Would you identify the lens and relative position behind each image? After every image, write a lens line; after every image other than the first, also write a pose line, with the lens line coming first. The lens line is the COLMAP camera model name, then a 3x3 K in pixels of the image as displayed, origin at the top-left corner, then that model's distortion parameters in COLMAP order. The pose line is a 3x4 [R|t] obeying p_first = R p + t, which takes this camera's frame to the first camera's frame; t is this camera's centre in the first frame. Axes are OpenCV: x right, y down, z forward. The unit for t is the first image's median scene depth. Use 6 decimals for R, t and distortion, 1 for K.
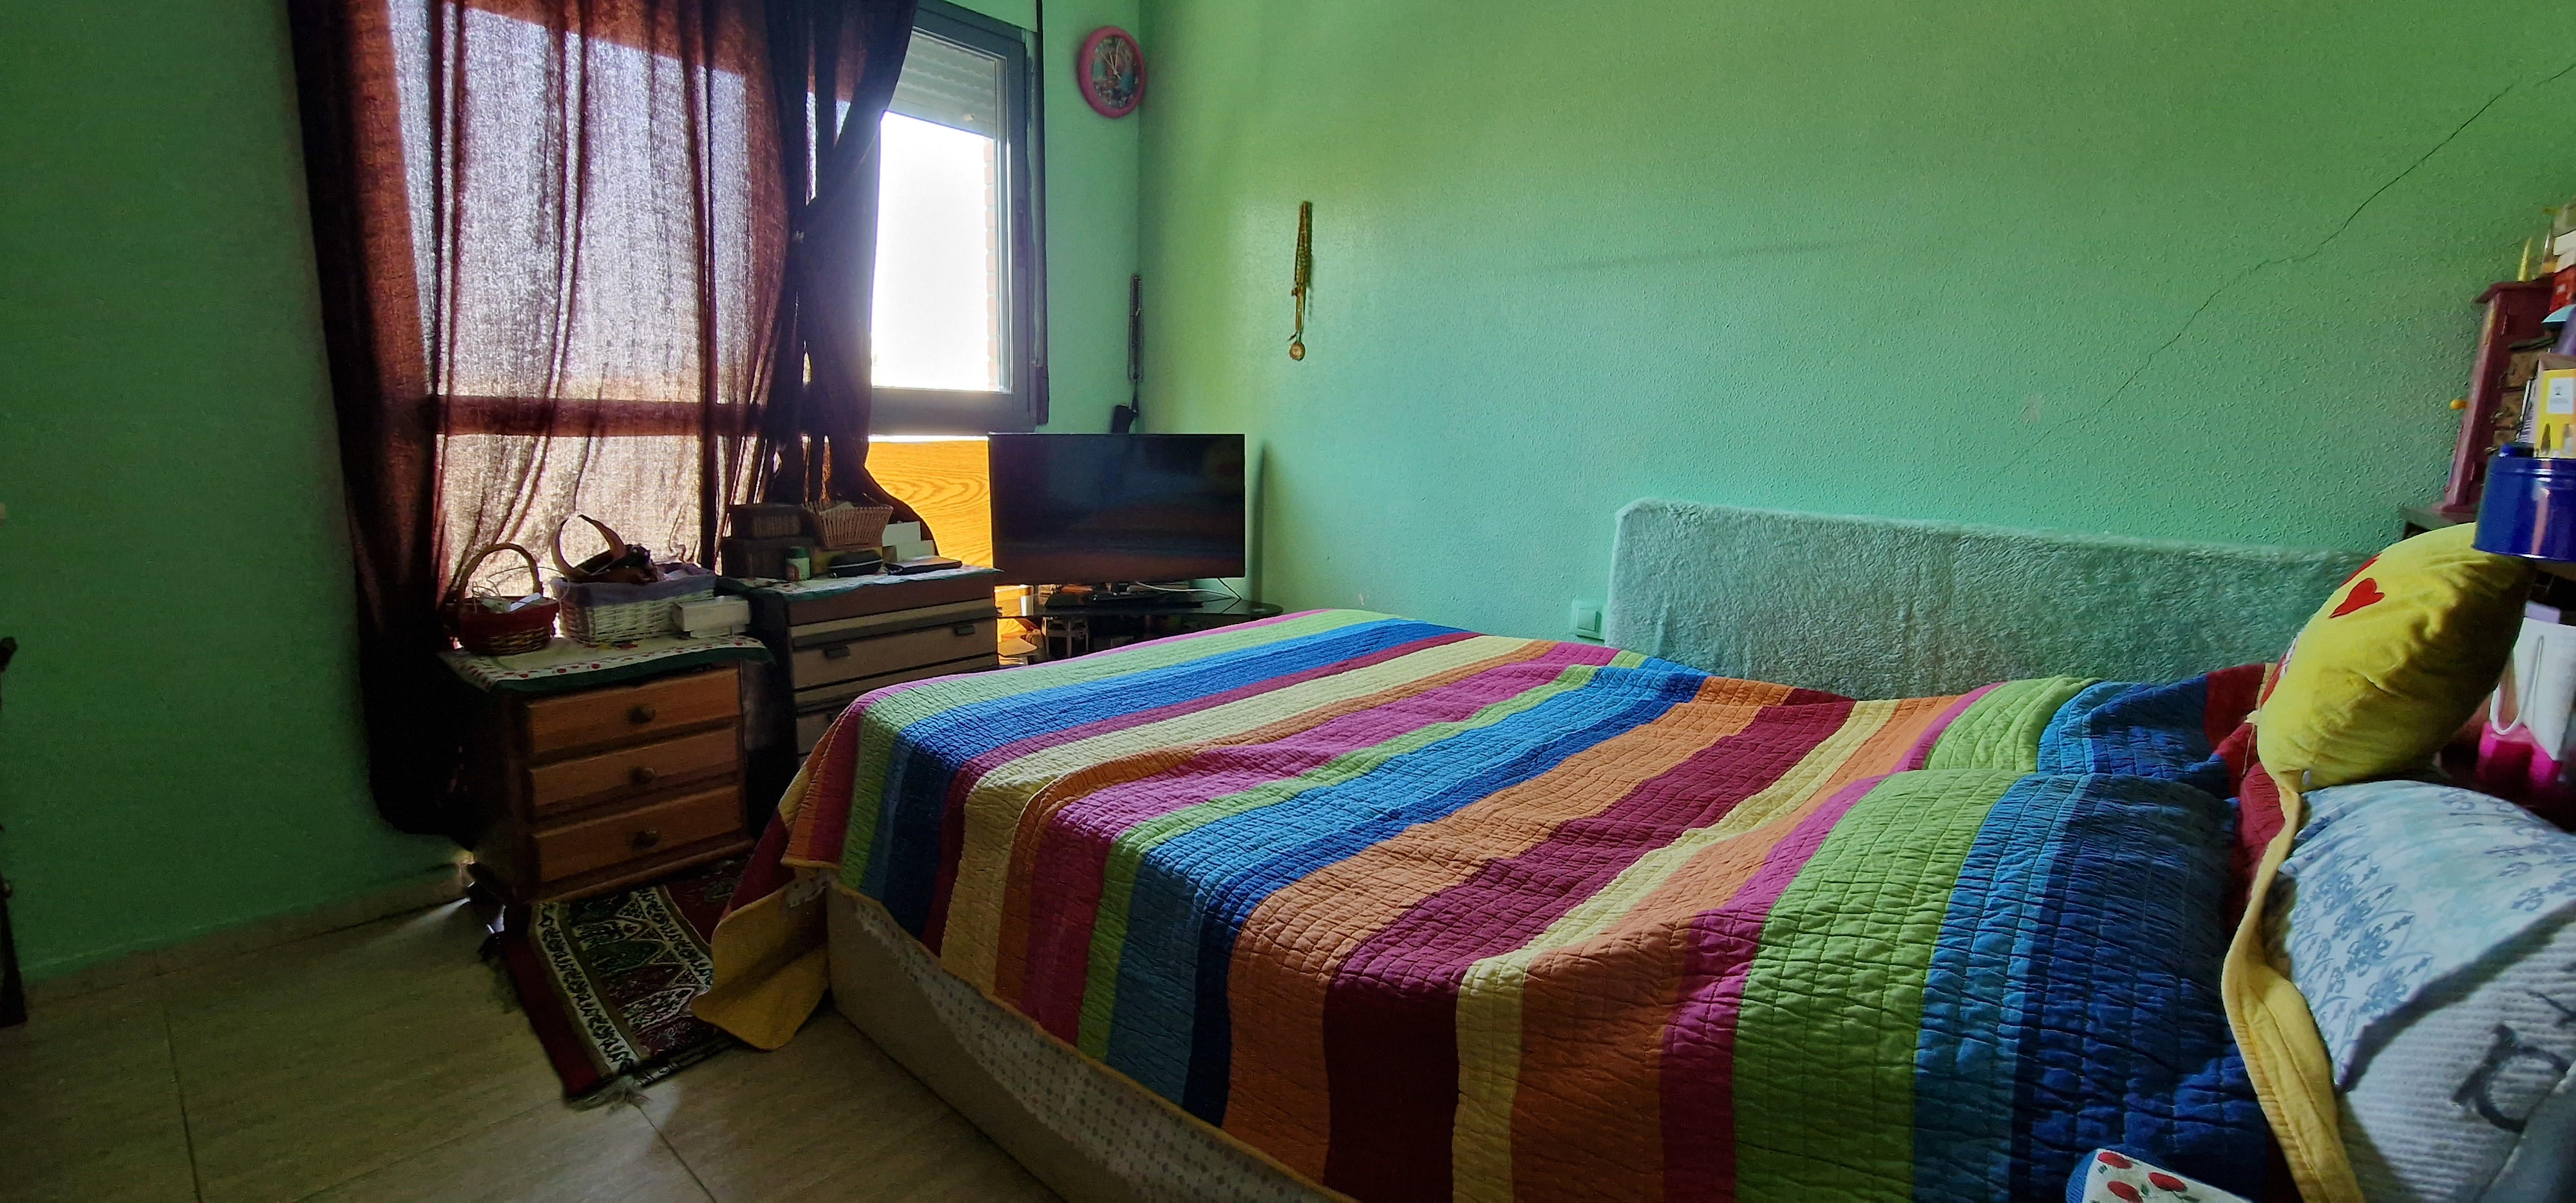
lens RADIAL K [[1057.9, 0, 1280.5], [0, 1057.9, 589.3], [0, 0, 1]] dist [0.005943, -0.005220]
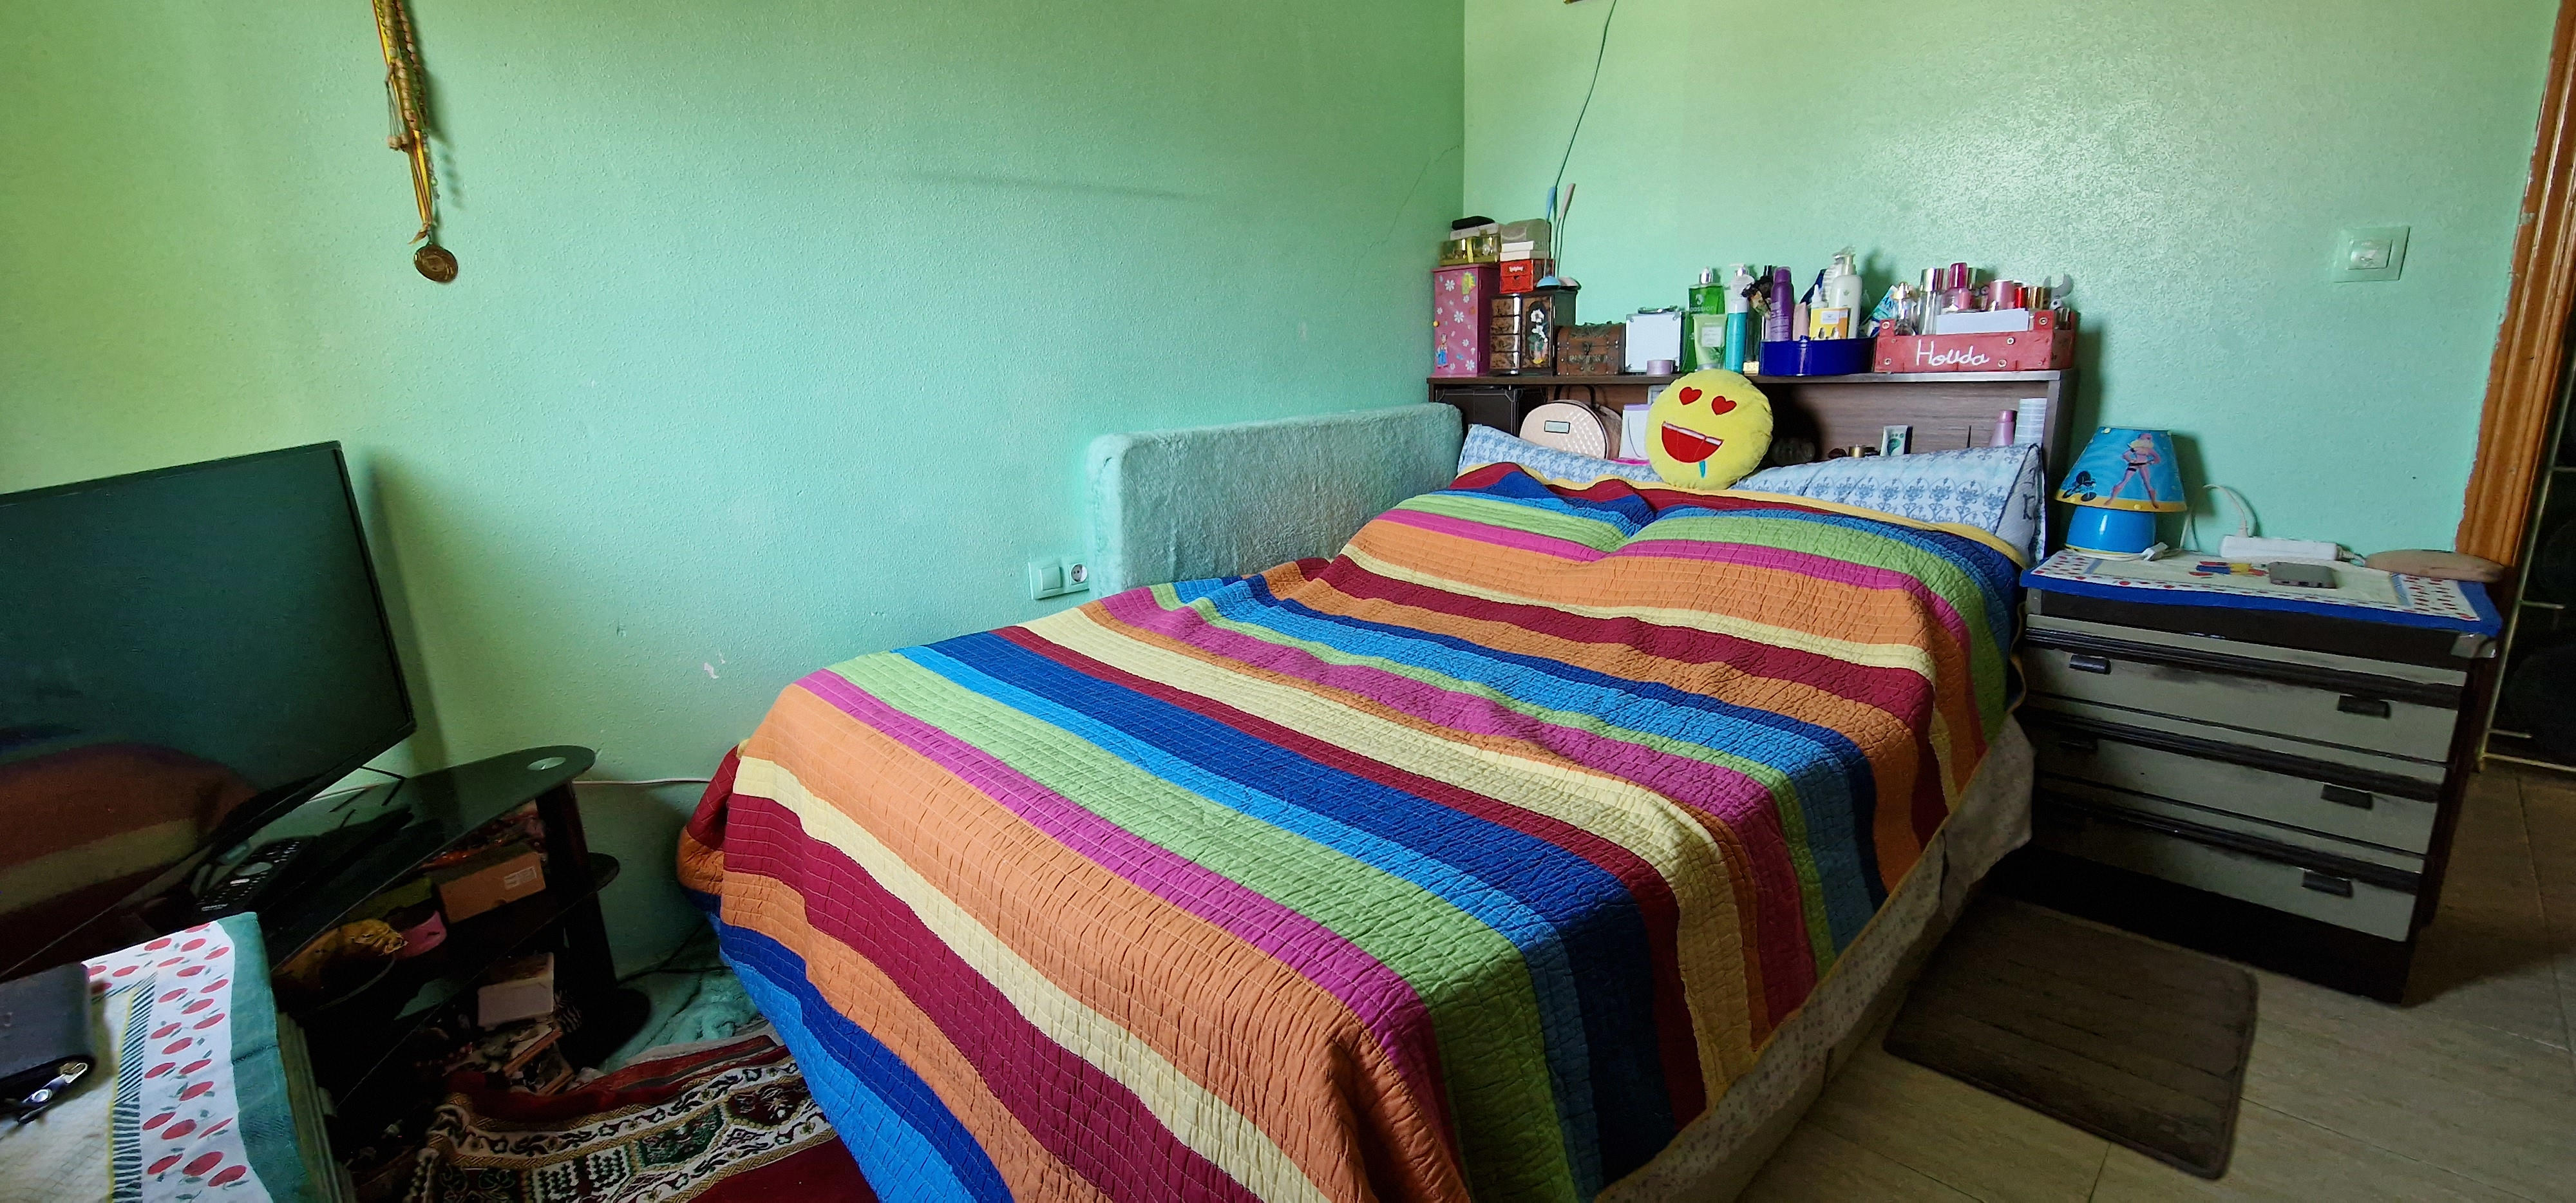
lens RADIAL K [[1057.9, 0, 1280.5], [0, 1057.9, 589.3], [0, 0, 1]] dist [0.005943, -0.005220]
pose [[0.104611, -0.252057, 0.962041, -0.330629], [0.201738, 0.952616, 0.227651, -0.075029], [-0.973837, 0.170265, 0.150503, 0.379454]]
